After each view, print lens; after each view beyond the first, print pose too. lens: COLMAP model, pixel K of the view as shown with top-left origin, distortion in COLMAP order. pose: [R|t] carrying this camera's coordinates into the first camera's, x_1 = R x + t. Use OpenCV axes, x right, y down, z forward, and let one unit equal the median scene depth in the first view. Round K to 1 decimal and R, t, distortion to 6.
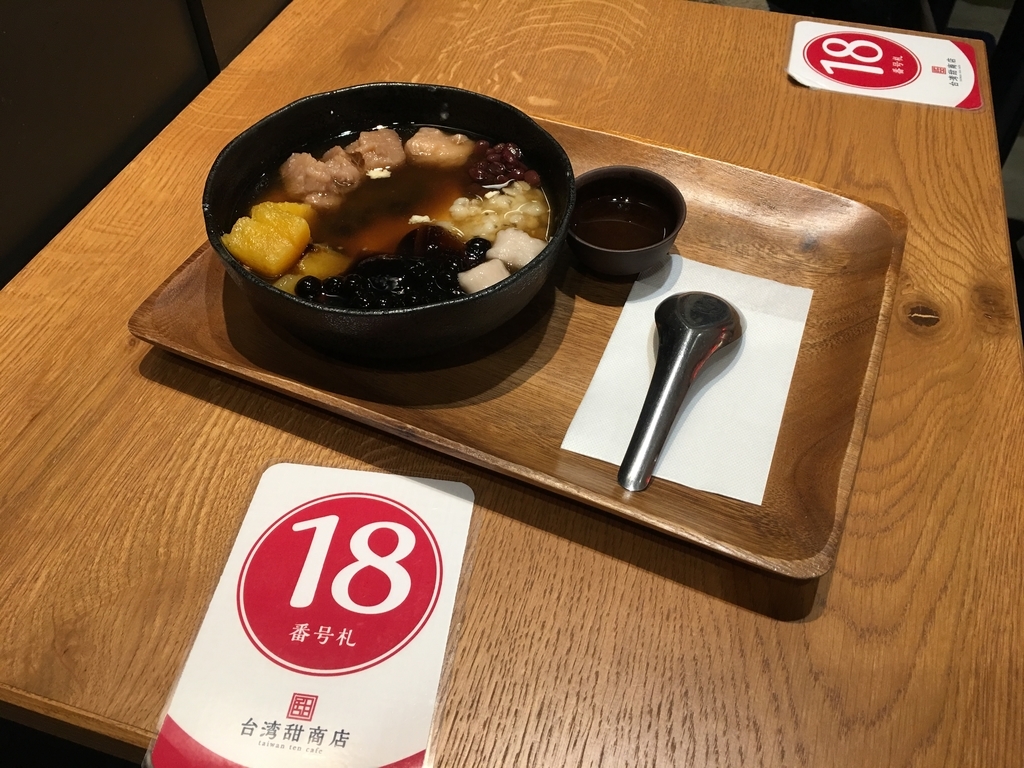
lens RADIAL K [[873.5, 0, 508.6], [0, 873.5, 387.0], [0, 0, 1]] dist [0.067316, -0.115130]
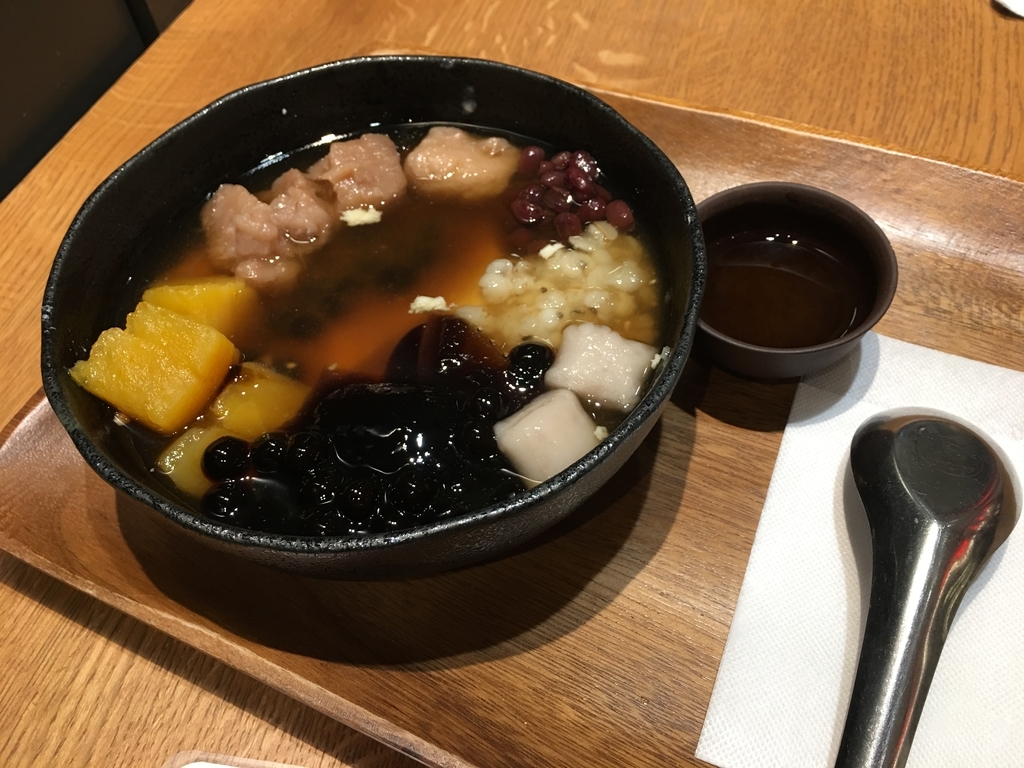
lens RADIAL K [[873.5, 0, 505.1], [0, 873.5, 383.8], [0, 0, 1]] dist [0.067316, -0.115130]
pose [[0.997386, -0.022515, -0.068667, -0.011844], [0.027702, 0.996758, 0.075544, -0.173730], [0.066743, -0.077249, 0.994775, 0.408396]]
